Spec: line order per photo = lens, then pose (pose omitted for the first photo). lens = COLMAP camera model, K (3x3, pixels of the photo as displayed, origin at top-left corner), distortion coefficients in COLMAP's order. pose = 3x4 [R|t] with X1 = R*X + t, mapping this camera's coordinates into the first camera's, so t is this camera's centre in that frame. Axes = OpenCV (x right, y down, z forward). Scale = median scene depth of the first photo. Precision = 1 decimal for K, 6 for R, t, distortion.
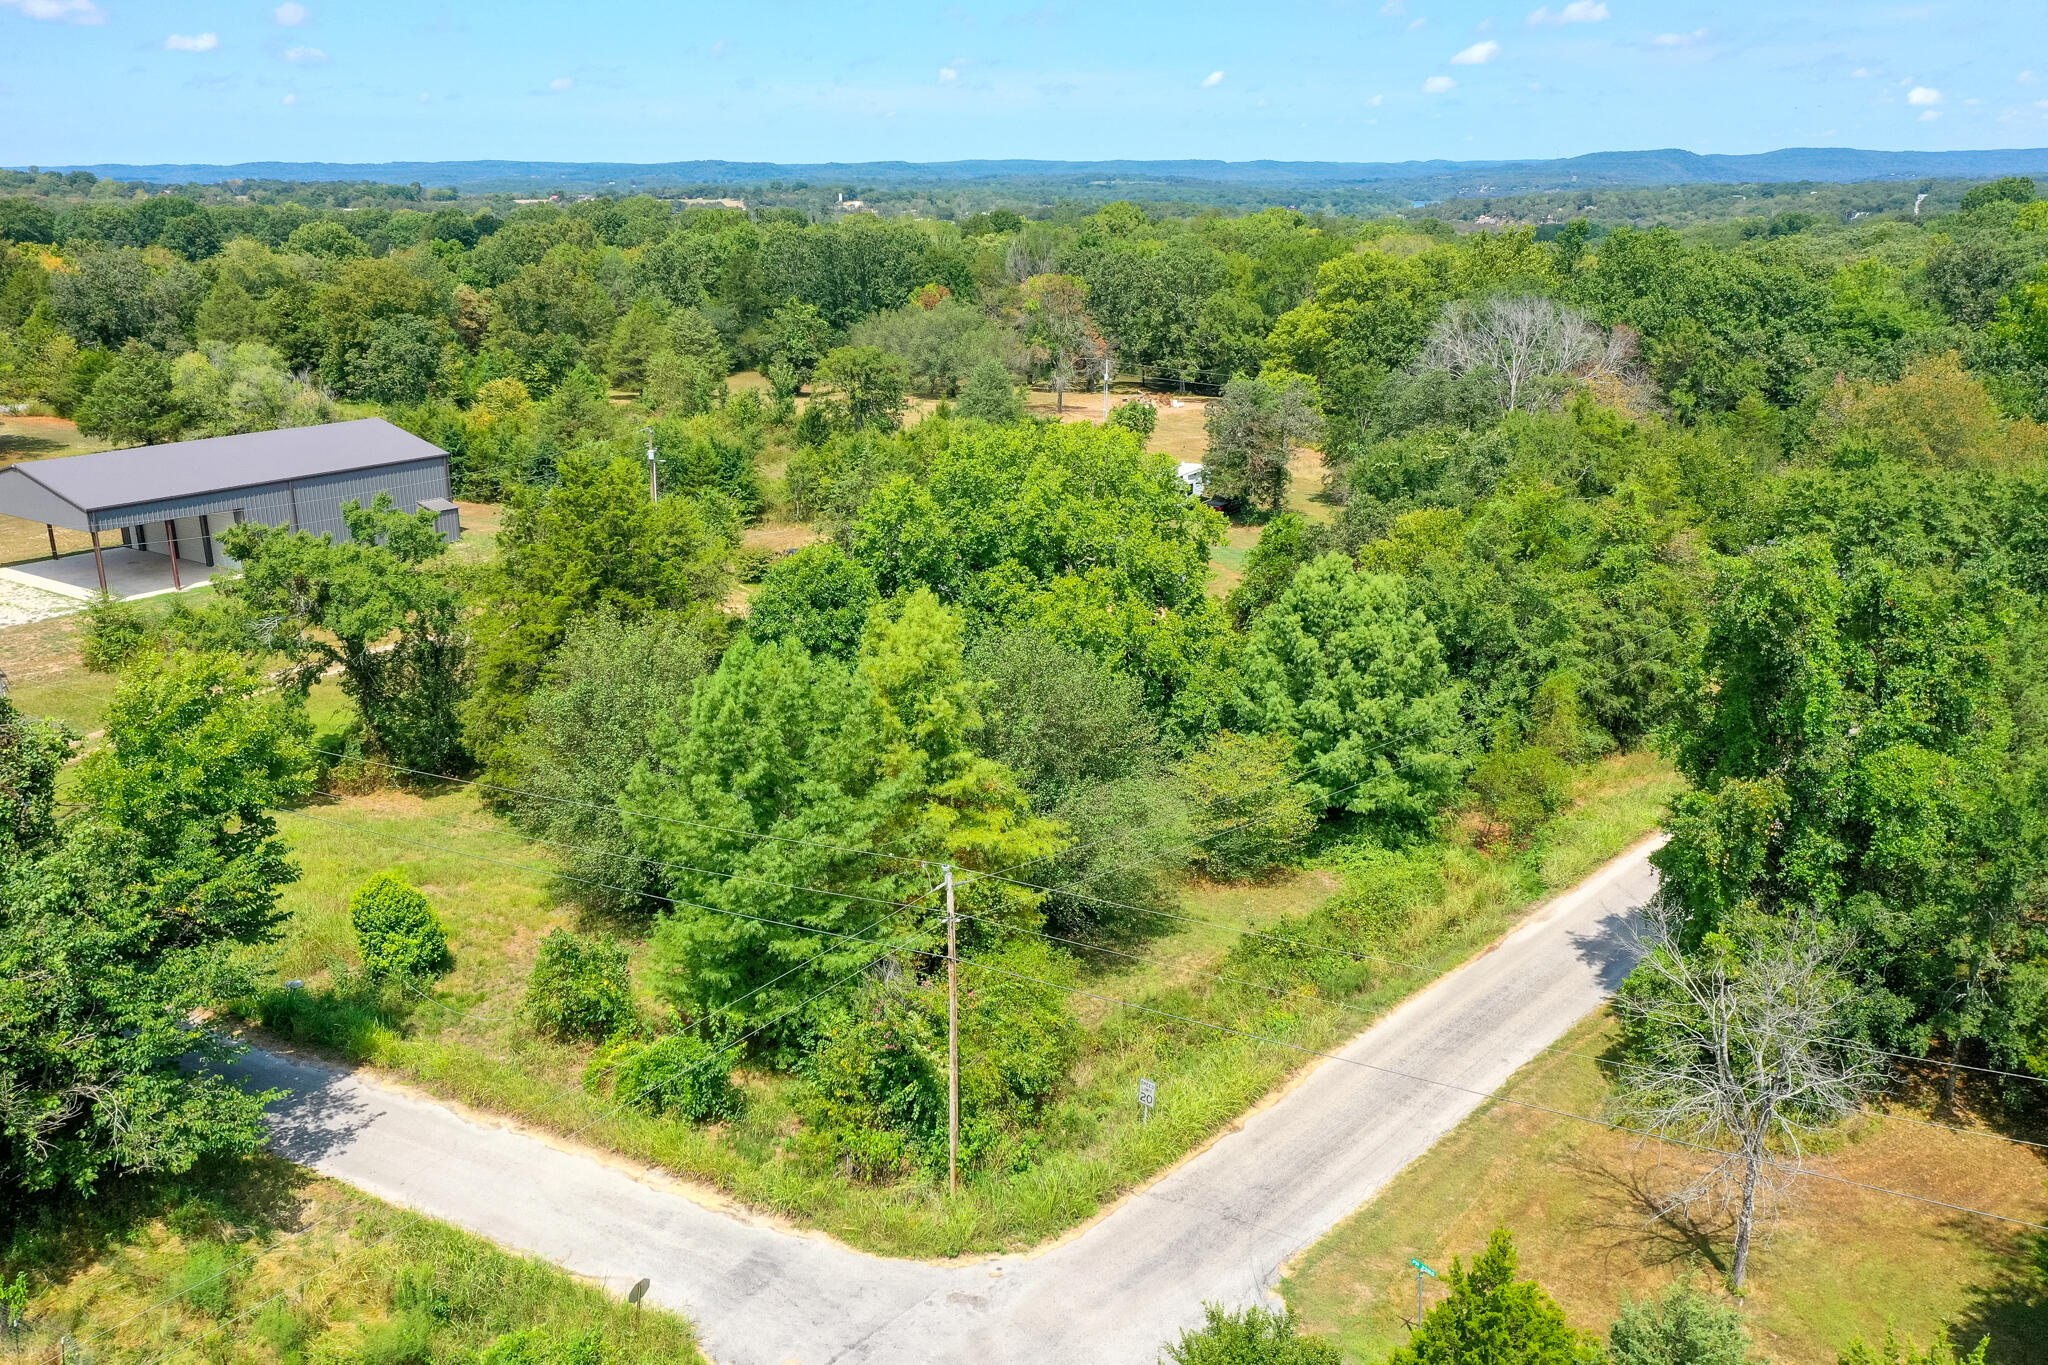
lens RADIAL K [[1627.6, 0, 1024.0], [0, 1627.6, 682.5], [0, 0, 1]] dist [0.026864, -0.006449]
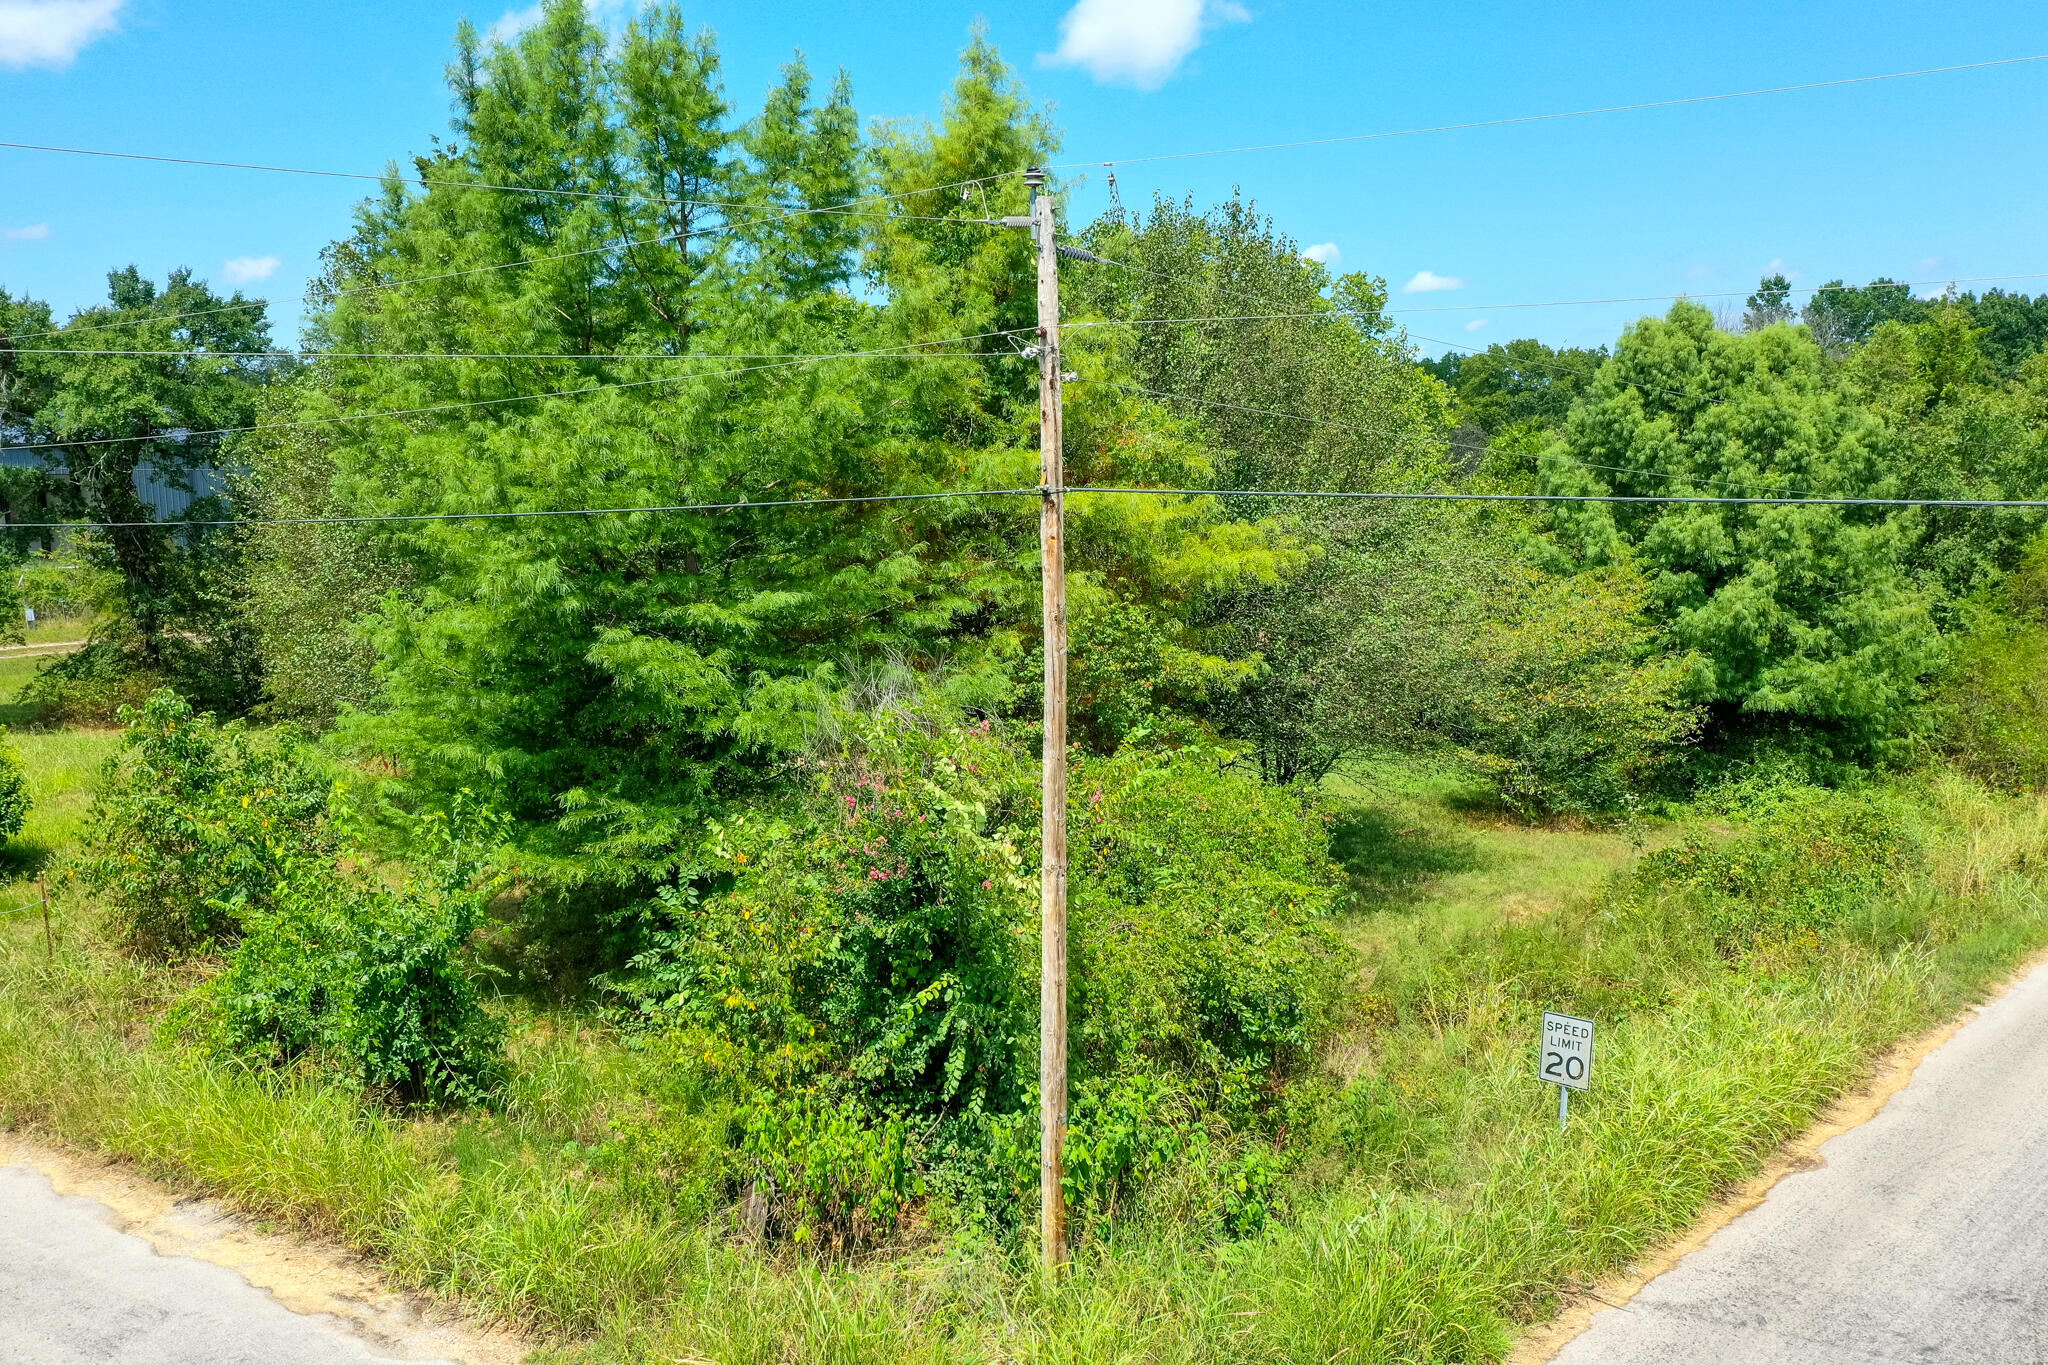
lens RADIAL K [[1606.3, 0, 1024.0], [0, 1606.3, 682.5], [0, 0, 1]] dist [0.024271, 0.005529]
pose [[0.998426, 0.003143, -0.055997, -0.020348], [-0.011695, 0.988147, -0.153063, 0.159012], [0.054852, 0.153477, 0.986629, 0.431947]]
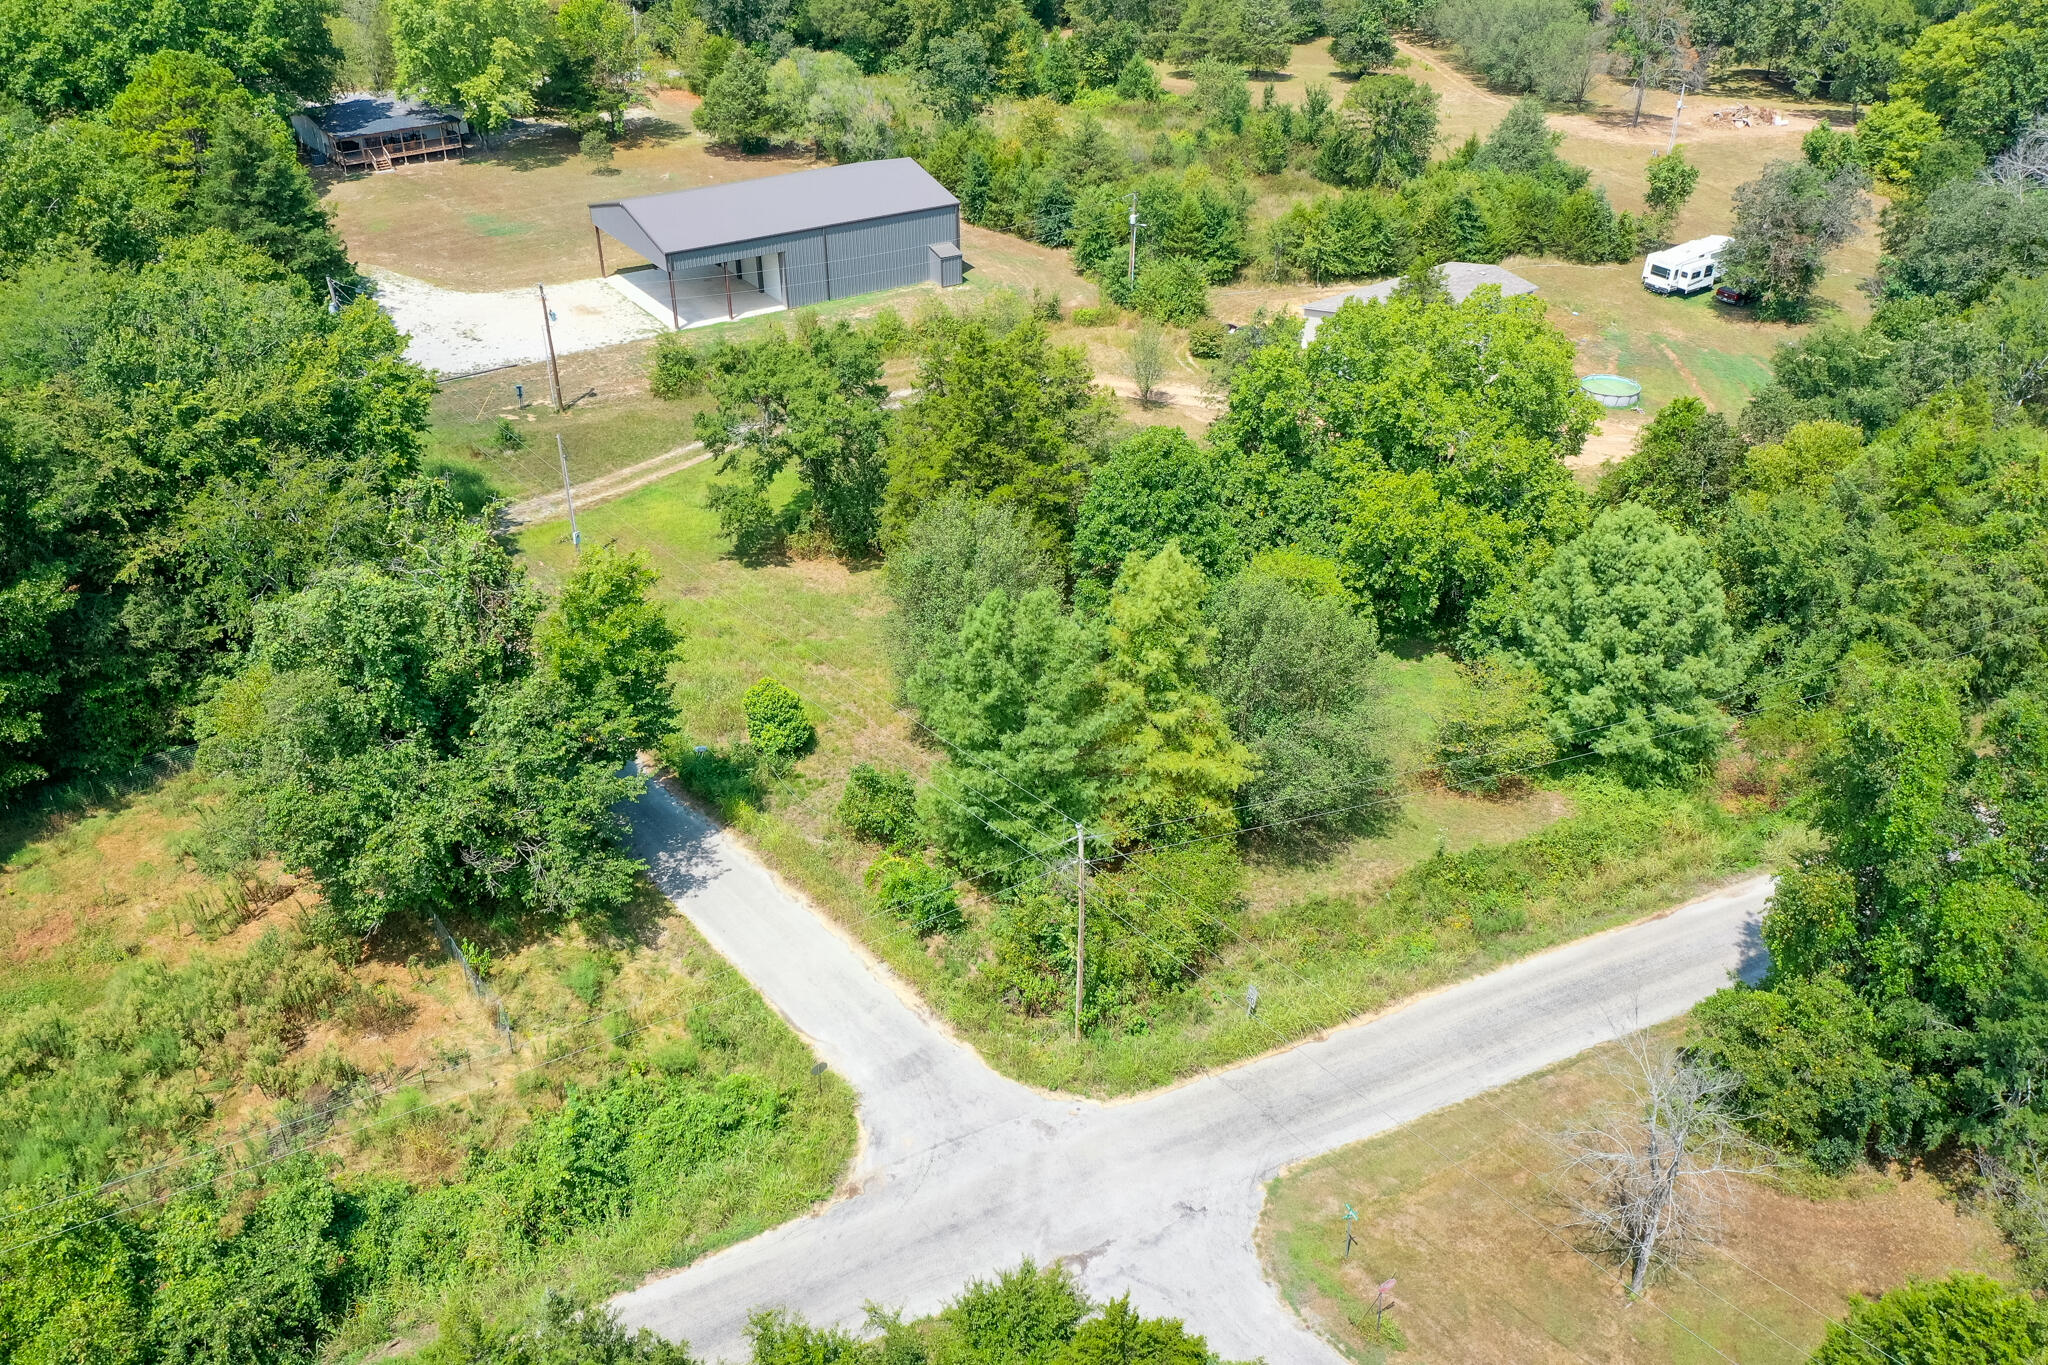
lens RADIAL K [[1624.0, 0, 1024.0], [0, 1624.0, 682.5], [0, 0, 1]] dist [0.022543, -0.001874]
pose [[0.925897, 0.195818, -0.323063, 0.190984], [-0.110987, 0.958433, 0.262845, -0.206784], [0.361104, -0.207512, 0.909144, -0.113186]]
